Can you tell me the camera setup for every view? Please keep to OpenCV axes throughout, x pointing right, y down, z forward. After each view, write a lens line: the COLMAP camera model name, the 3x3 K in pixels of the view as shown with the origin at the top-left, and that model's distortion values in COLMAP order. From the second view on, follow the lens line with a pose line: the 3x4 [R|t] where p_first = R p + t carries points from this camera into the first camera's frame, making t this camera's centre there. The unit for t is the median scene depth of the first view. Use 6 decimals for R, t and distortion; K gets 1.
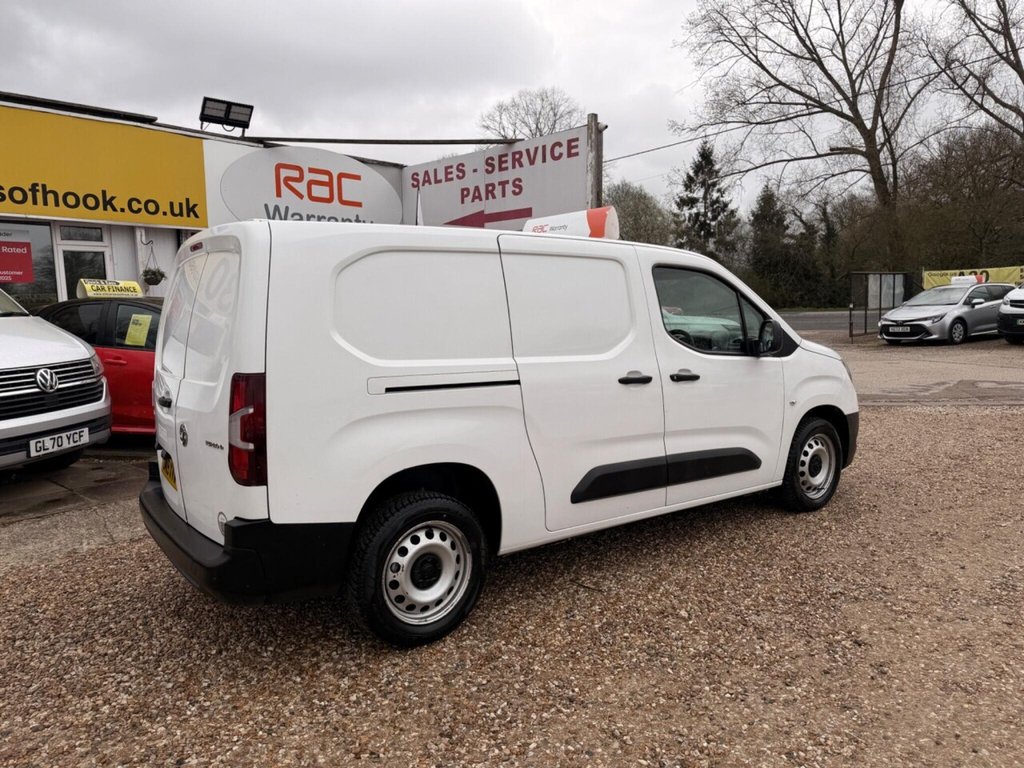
lens RADIAL K [[718.7, 0, 514.9], [0, 718.7, 391.4], [0, 0, 1]] dist [0.032875, -0.043331]
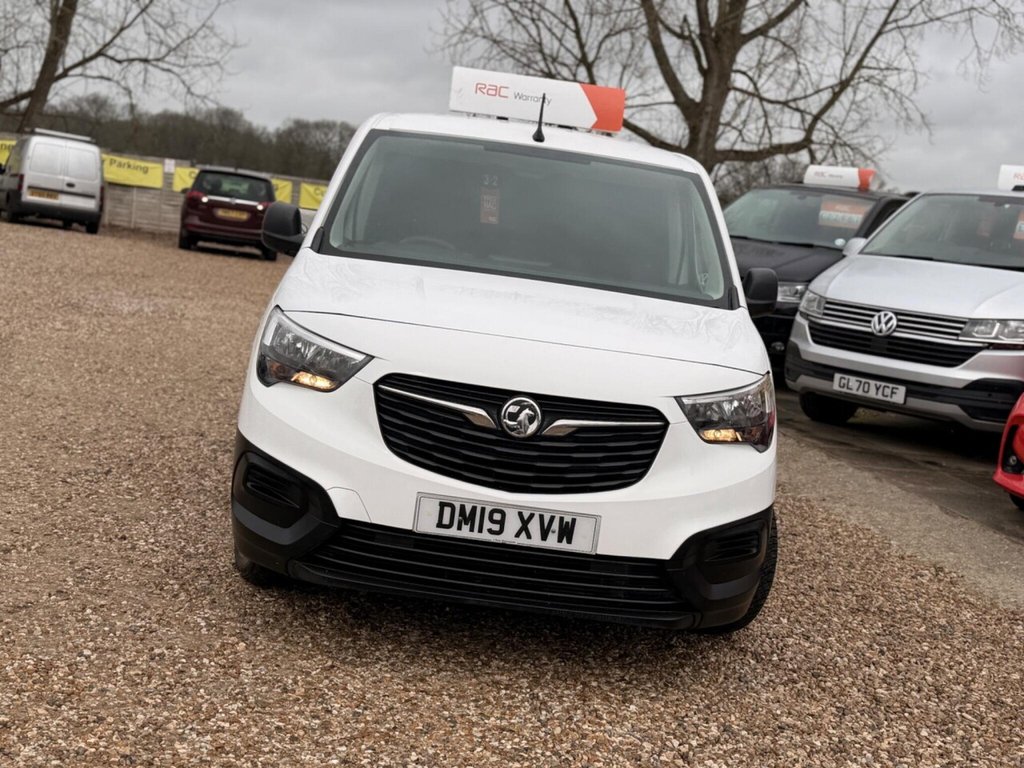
lens RADIAL K [[1257.0, 0, 503.3], [0, 1257.0, 389.8], [0, 0, 1]] dist [0.089659, 0.000000]
pose [[-0.580751, 0.061028, -0.811790, 0.591711], [-0.211912, 0.951476, 0.223130, -0.117413], [0.786016, 0.301611, -0.539638, 0.907399]]
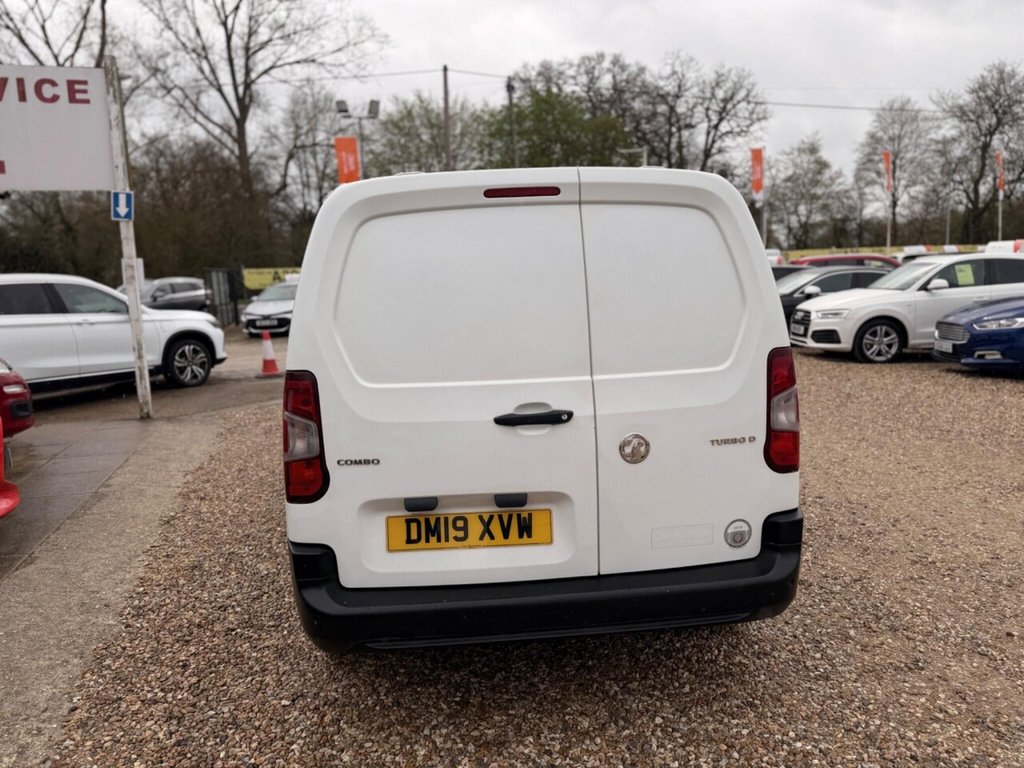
lens RADIAL K [[718.7, 0, 524.3], [0, 718.7, 389.9], [0, 0, 1]] dist [0.032875, -0.043331]
pose [[0.515639, -0.120795, 0.848248, -0.394736], [0.123791, 0.990128, 0.065749, -0.021034], [-0.847816, 0.071103, 0.525501, 0.246342]]
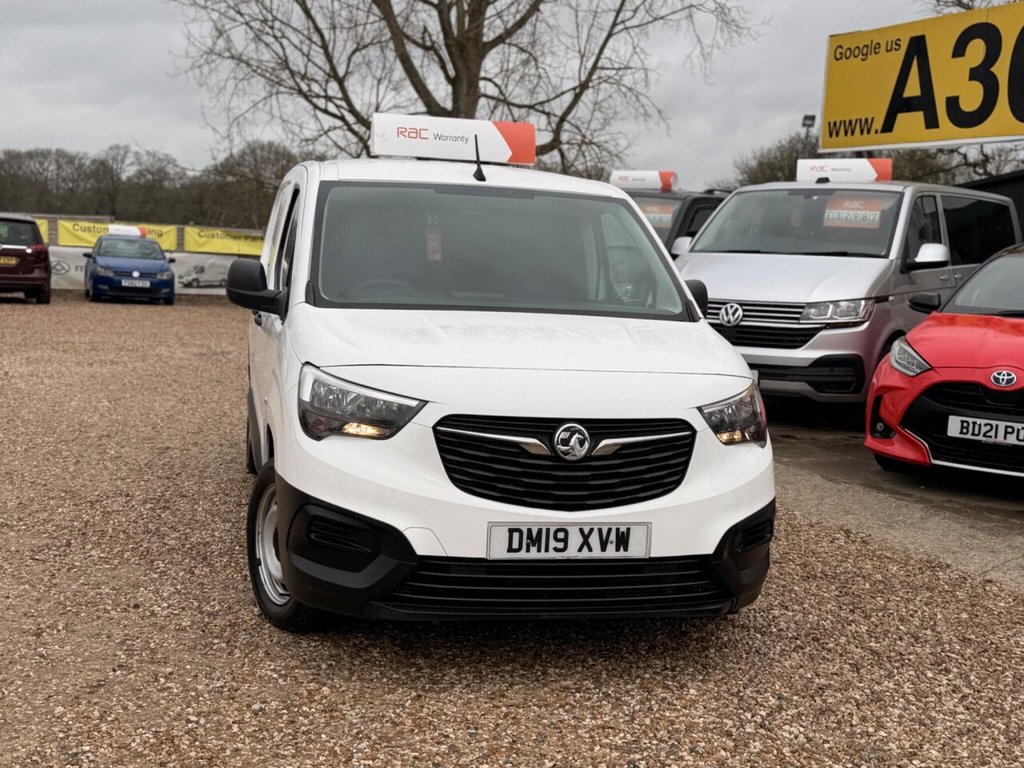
lens RADIAL K [[1257.0, 0, 501.1], [0, 1257.0, 389.5], [0, 0, 1]] dist [0.089659, 0.000000]
pose [[-0.407613, 0.110471, -0.906448, 0.670909], [-0.144411, 0.972365, 0.183443, -0.115125], [0.901664, 0.205674, -0.380395, 0.835840]]
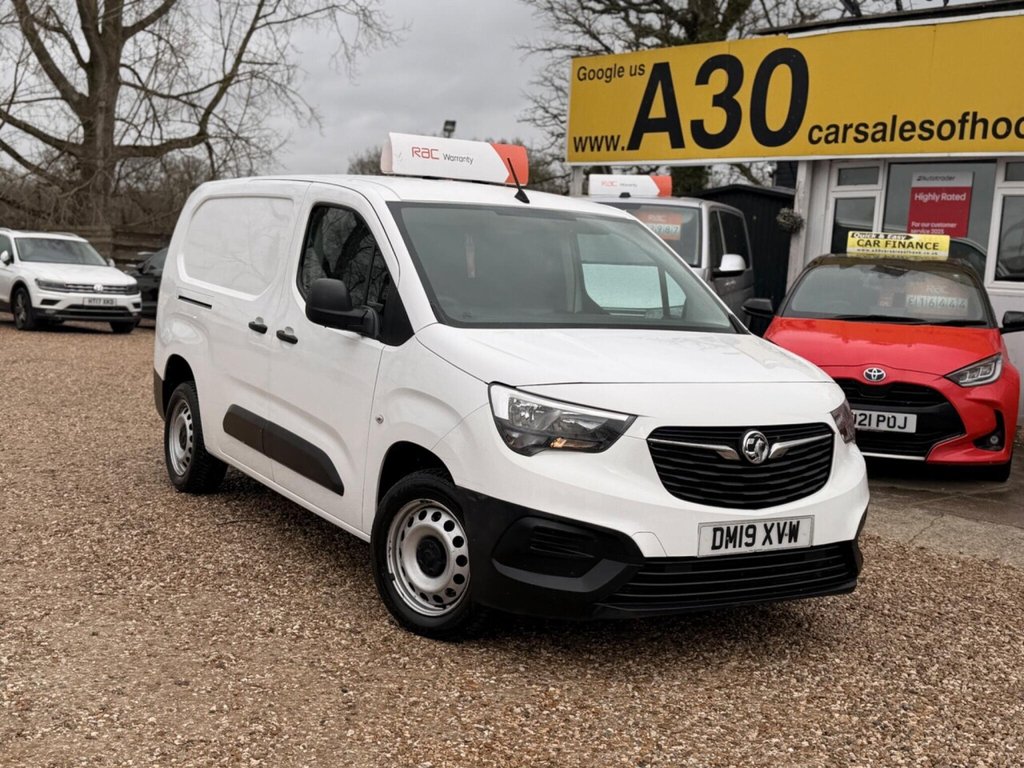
lens RADIAL K [[1257.0, 0, 501.9], [0, 1257.0, 392.1], [0, 0, 1]] dist [0.089659, 0.000000]
pose [[-0.101265, 0.123961, -0.987106, 0.761723], [-0.166463, 0.976108, 0.139657, -0.092977], [0.980834, 0.178459, -0.078211, 0.625339]]
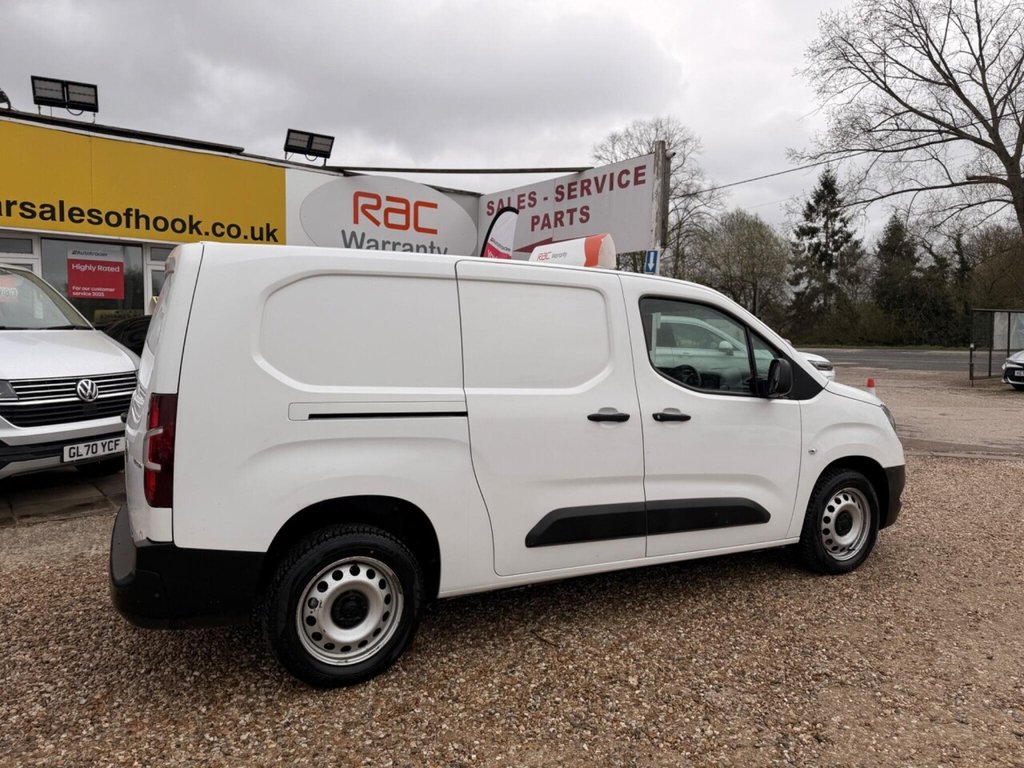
lens RADIAL K [[718.7, 0, 513.3], [0, 718.7, 380.0], [0, 0, 1]] dist [0.032875, -0.043331]
pose [[0.987176, 0.041227, -0.154217, 0.080326], [-0.049185, 0.997628, -0.048149, -0.005950], [0.151866, 0.055117, 0.986863, 0.025949]]
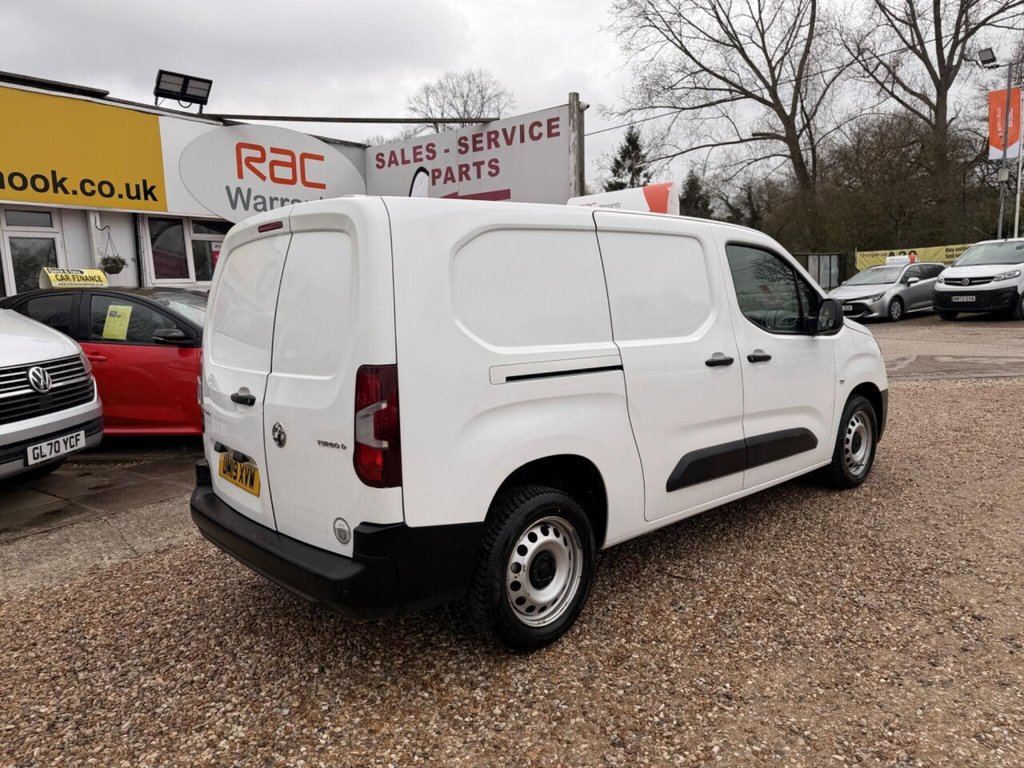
lens RADIAL K [[718.7, 0, 515.4], [0, 718.7, 393.1], [0, 0, 1]] dist [0.032875, -0.043331]
pose [[0.994430, -0.030083, 0.101010, -0.088343], [0.027894, 0.999346, 0.023017, -0.001580], [-0.101636, -0.020071, 0.994619, 0.025669]]
